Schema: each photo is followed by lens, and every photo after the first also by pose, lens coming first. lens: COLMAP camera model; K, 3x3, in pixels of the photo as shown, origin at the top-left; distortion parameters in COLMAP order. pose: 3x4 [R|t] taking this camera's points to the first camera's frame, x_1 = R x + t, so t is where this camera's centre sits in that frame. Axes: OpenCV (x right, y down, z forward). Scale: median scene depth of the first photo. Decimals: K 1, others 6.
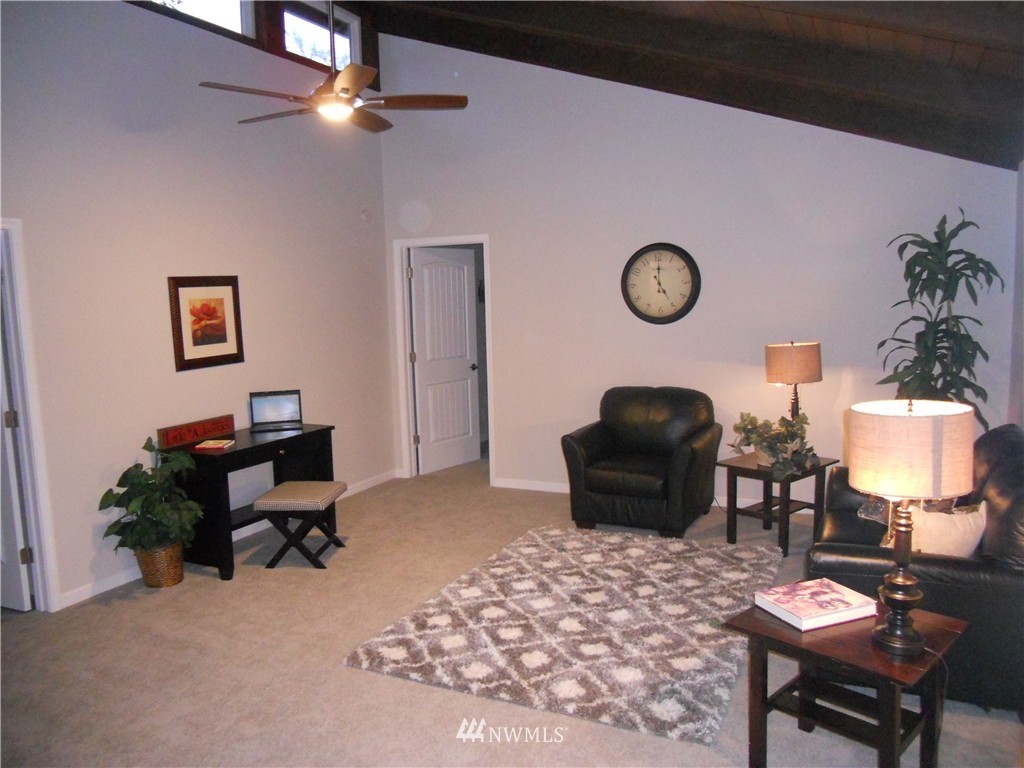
lens RADIAL K [[801.4, 0, 514.0], [0, 801.4, 394.5], [0, 0, 1]] dist [-0.027750, 0.023107]
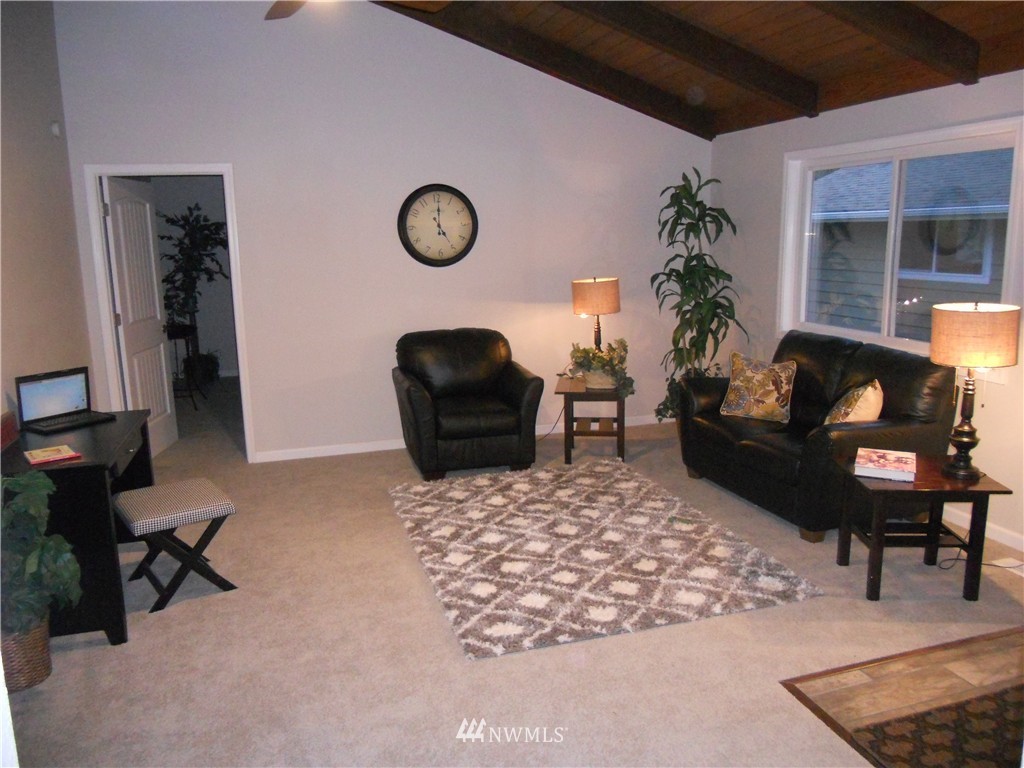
lens RADIAL K [[801.4, 0, 531.5], [0, 801.4, 401.8], [0, 0, 1]] dist [-0.027750, 0.023107]
pose [[0.721747, -0.130787, 0.679688, -0.552603], [0.085852, 0.991318, 0.099587, -0.014288], [-0.686812, -0.013524, 0.726709, 0.256138]]
